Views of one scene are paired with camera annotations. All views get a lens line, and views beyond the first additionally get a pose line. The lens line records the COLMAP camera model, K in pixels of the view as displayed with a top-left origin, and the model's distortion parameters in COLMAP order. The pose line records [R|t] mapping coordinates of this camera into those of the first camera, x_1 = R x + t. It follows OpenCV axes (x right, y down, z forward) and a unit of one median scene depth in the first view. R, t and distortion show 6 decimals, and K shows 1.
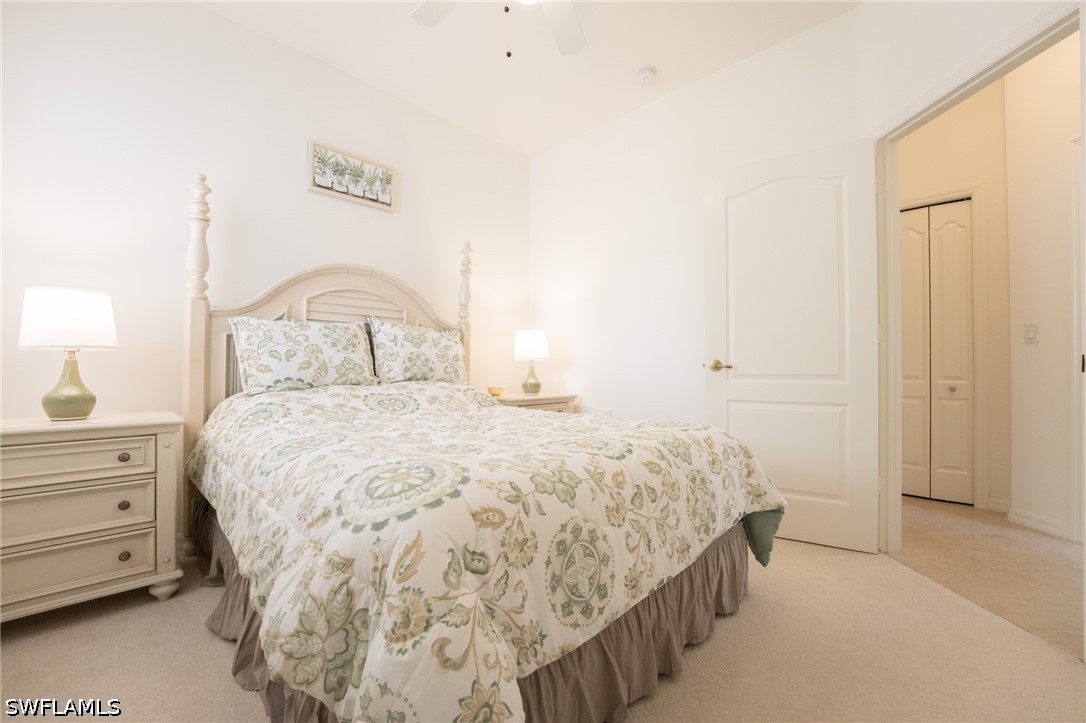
lens RADIAL K [[478.1, 0, 542.7], [0, 478.1, 358.6], [0, 0, 1]] dist [-0.001319, 0.000053]
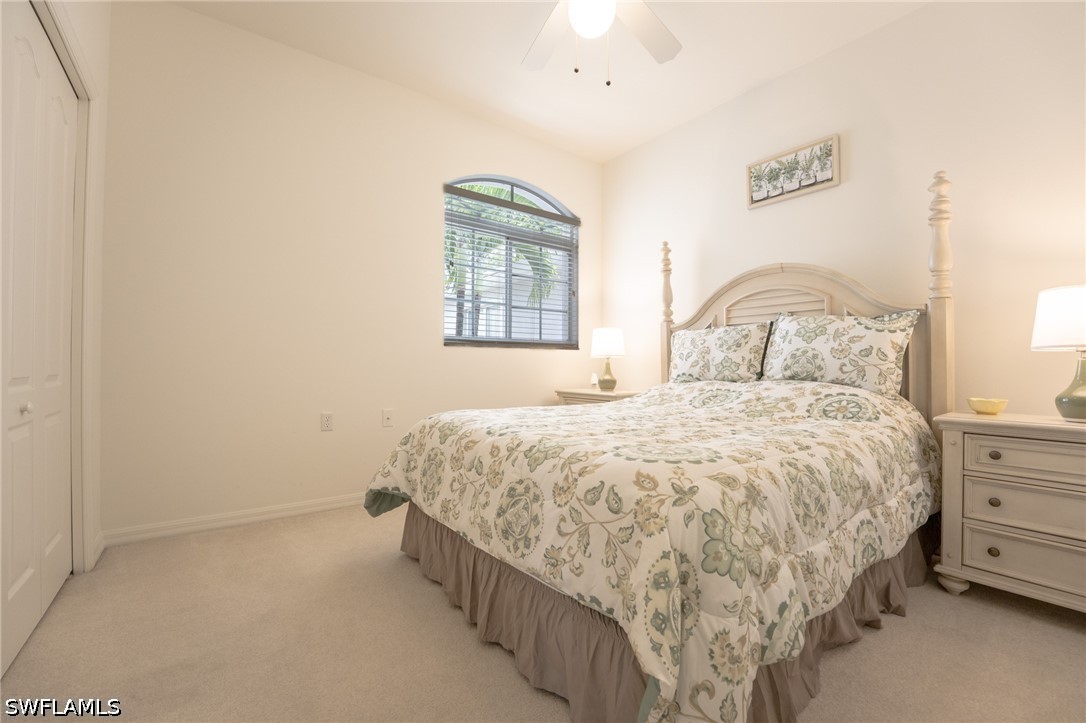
lens RADIAL K [[446.0, 0, 542.7], [0, 446.0, 365.7], [0, 0, 1]] dist [-0.023410, 0.002316]
pose [[-0.185793, -0.002927, -0.982584, 0.625888], [0.016002, 0.999854, -0.006004, 0.016651], [0.982459, -0.016839, -0.185719, 0.694282]]
